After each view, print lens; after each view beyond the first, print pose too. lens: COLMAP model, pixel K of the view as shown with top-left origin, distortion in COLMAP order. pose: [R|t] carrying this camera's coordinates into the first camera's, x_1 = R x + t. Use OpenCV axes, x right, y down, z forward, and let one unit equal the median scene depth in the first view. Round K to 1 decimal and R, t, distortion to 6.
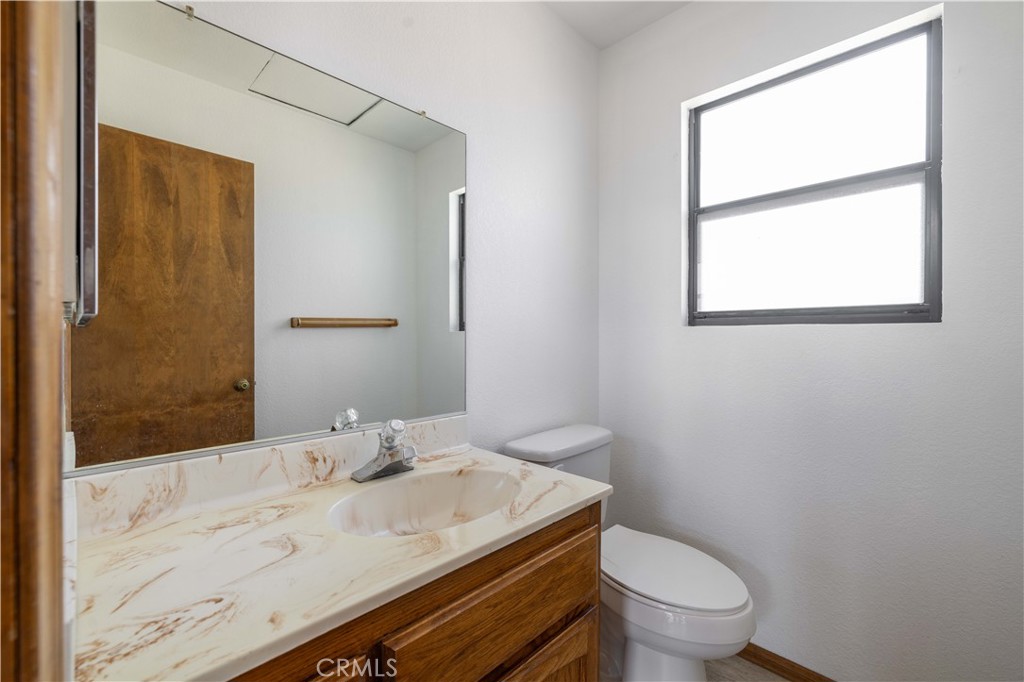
lens RADIAL K [[430.9, 0, 512.0], [0, 430.9, 341.0], [0, 0, 1]] dist [0.000180, -0.000011]
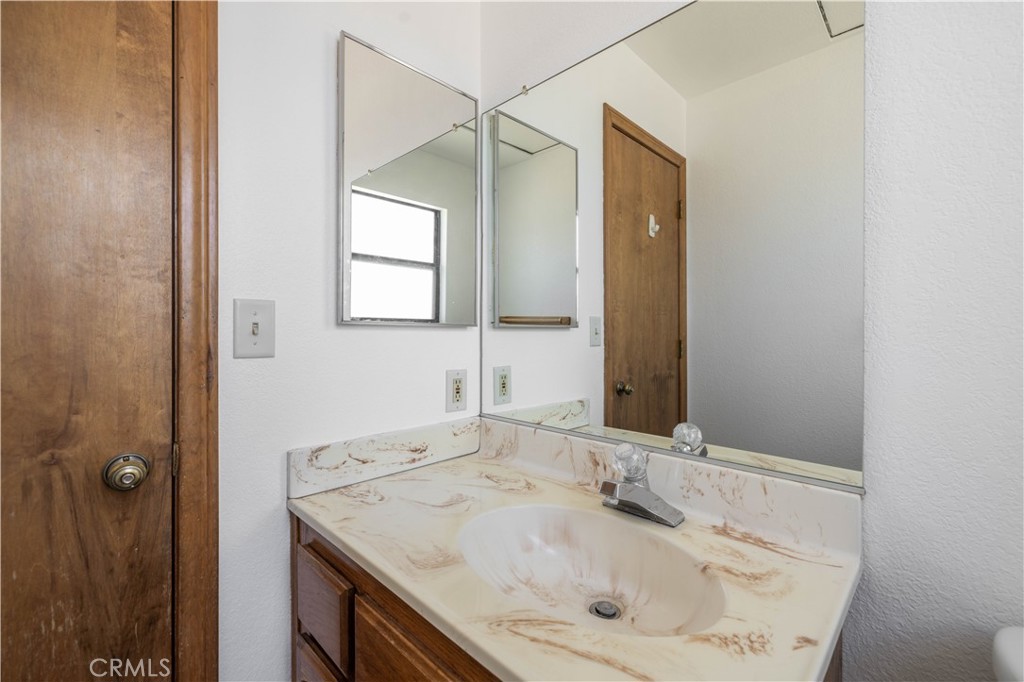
lens RADIAL K [[437.3, 0, 508.5], [0, 437.3, 327.3], [0, 0, 1]] dist [0.000236, -0.000008]
pose [[-0.007653, -0.012985, -0.999886, 0.591233], [-0.007091, 0.999891, -0.012931, -0.012860], [0.999946, 0.006991, -0.007744, 0.925572]]
